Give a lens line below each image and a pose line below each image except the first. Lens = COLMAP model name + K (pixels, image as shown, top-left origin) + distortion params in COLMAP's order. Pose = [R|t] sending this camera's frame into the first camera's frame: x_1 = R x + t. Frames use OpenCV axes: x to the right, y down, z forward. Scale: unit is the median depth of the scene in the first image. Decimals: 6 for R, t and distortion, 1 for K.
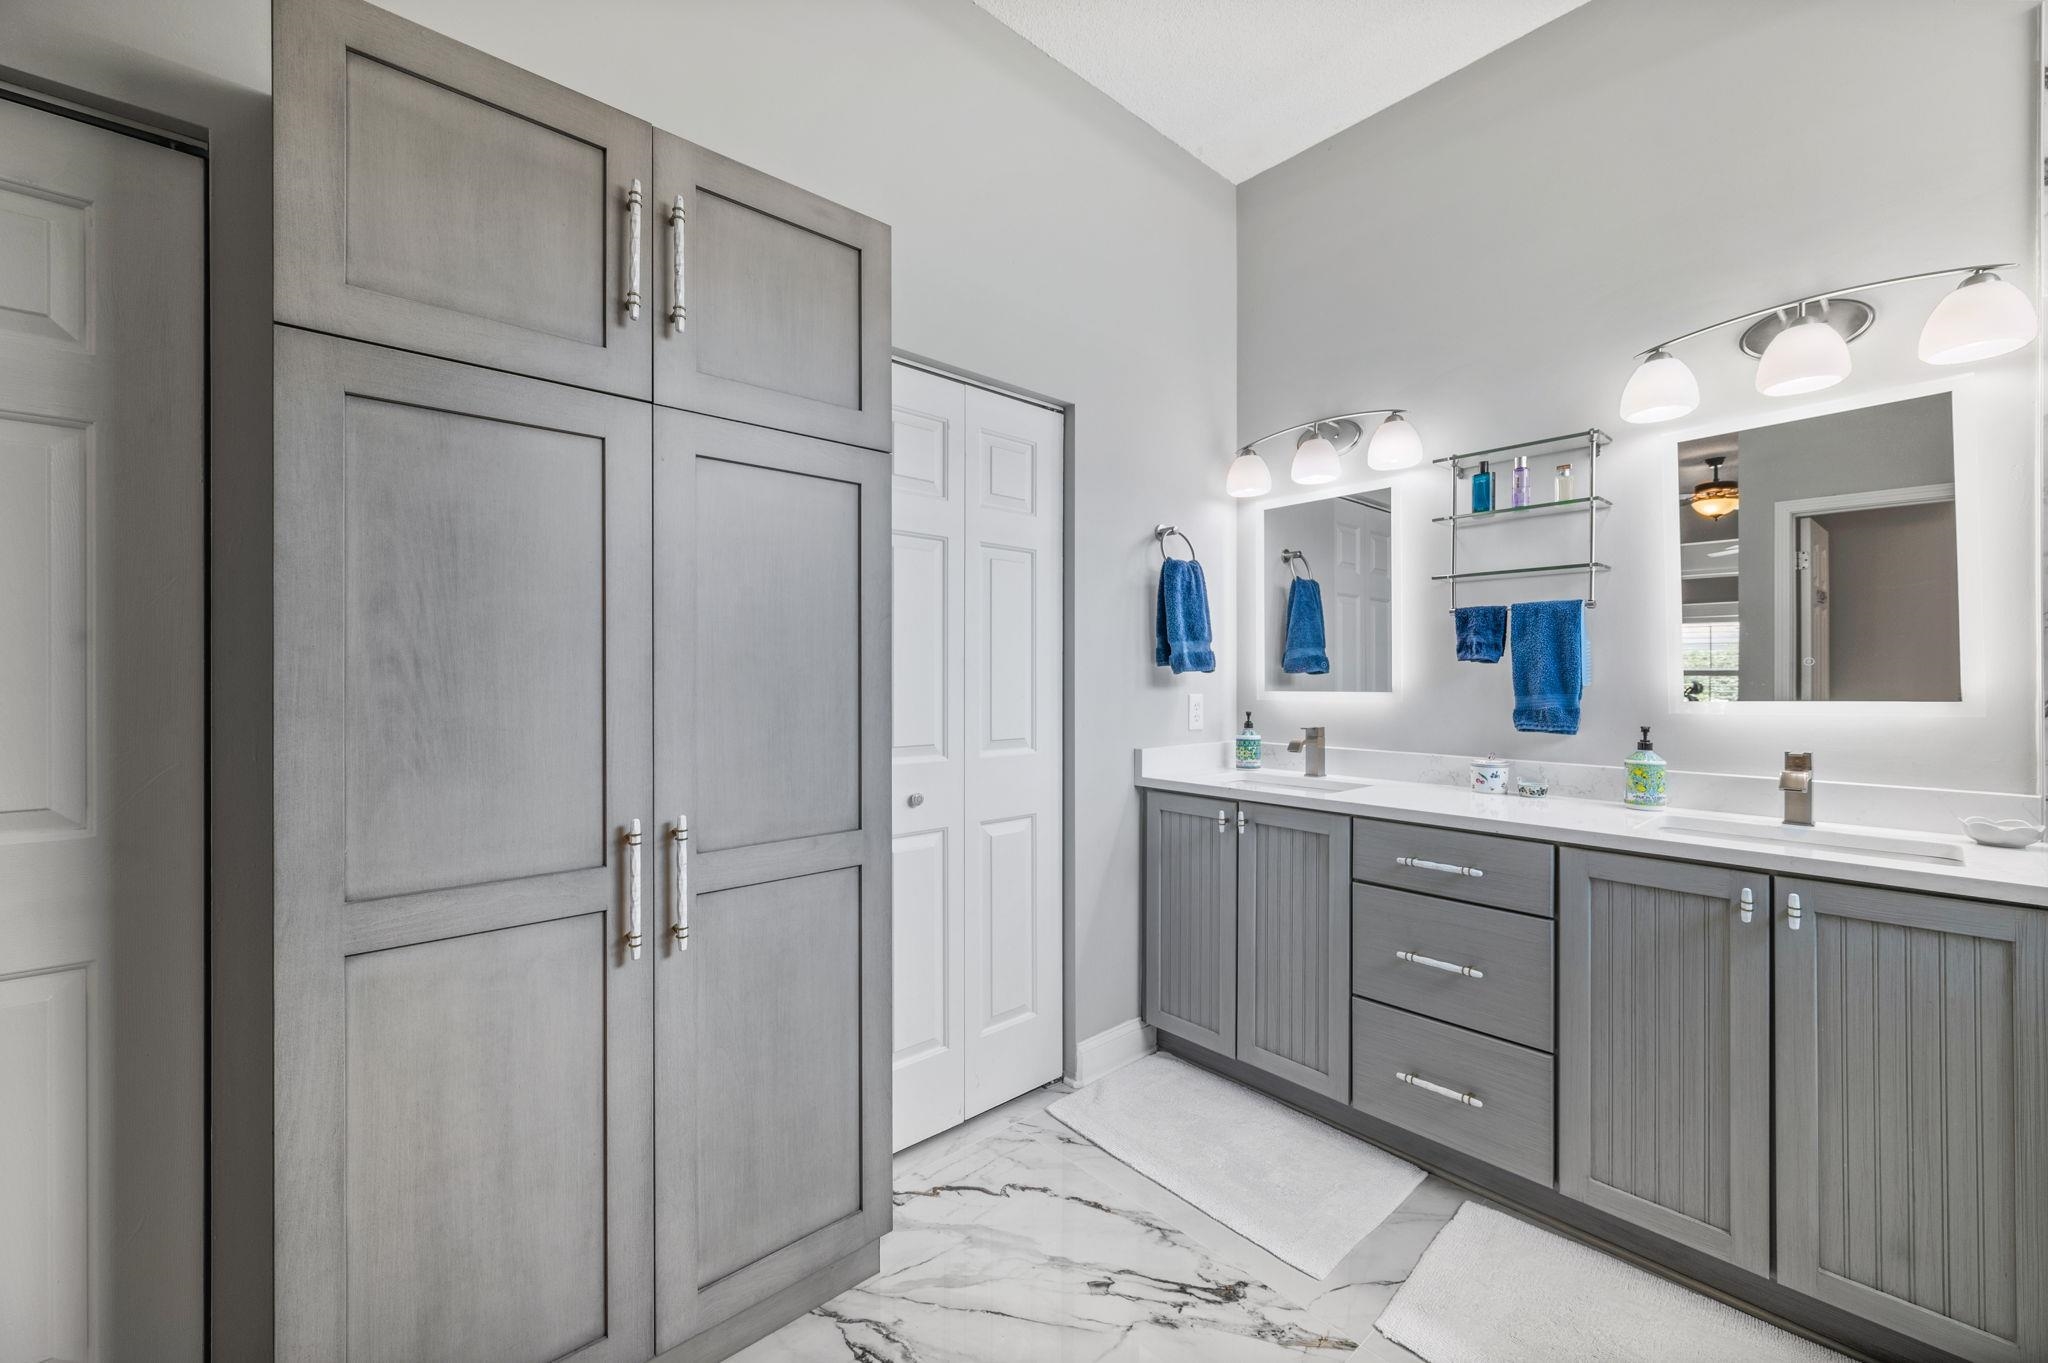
lens RADIAL K [[828.6, 0, 992.6], [0, 828.6, 676.8], [0, 0, 1]] dist [0.000361, 0.000009]
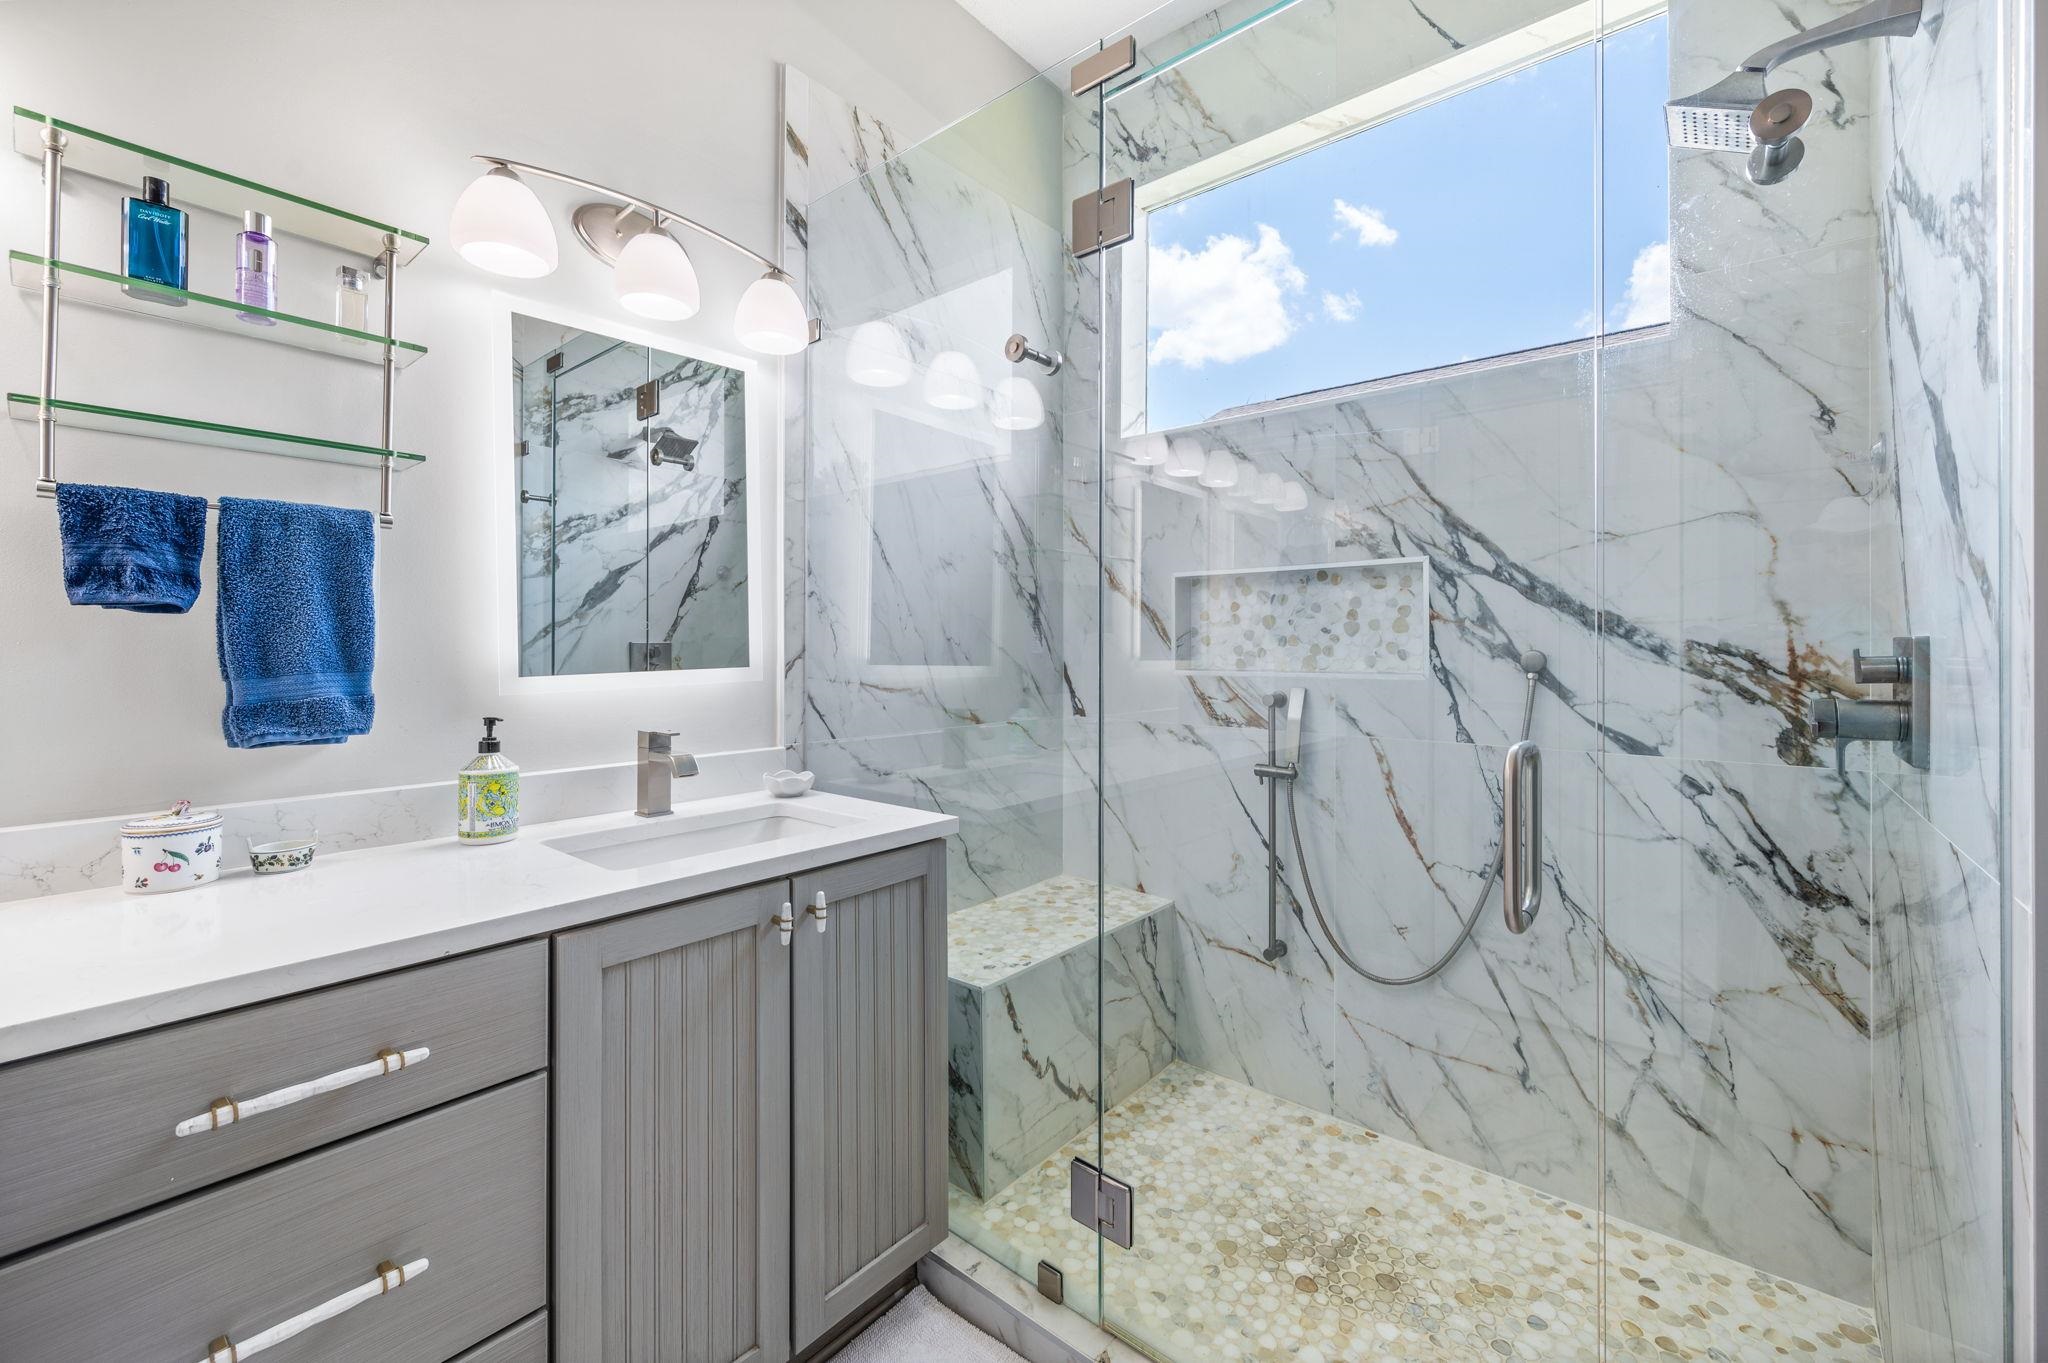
lens RADIAL K [[828.6, 0, 1028.5], [0, 828.6, 643.7], [0, 0, 1]] dist [0.000361, 0.000009]
pose [[-0.188844, 0.000283, 0.982007, 0.042744], [-0.003332, 0.999994, -0.000929, 0.000203], [-0.982002, -0.003447, -0.188842, 0.612558]]
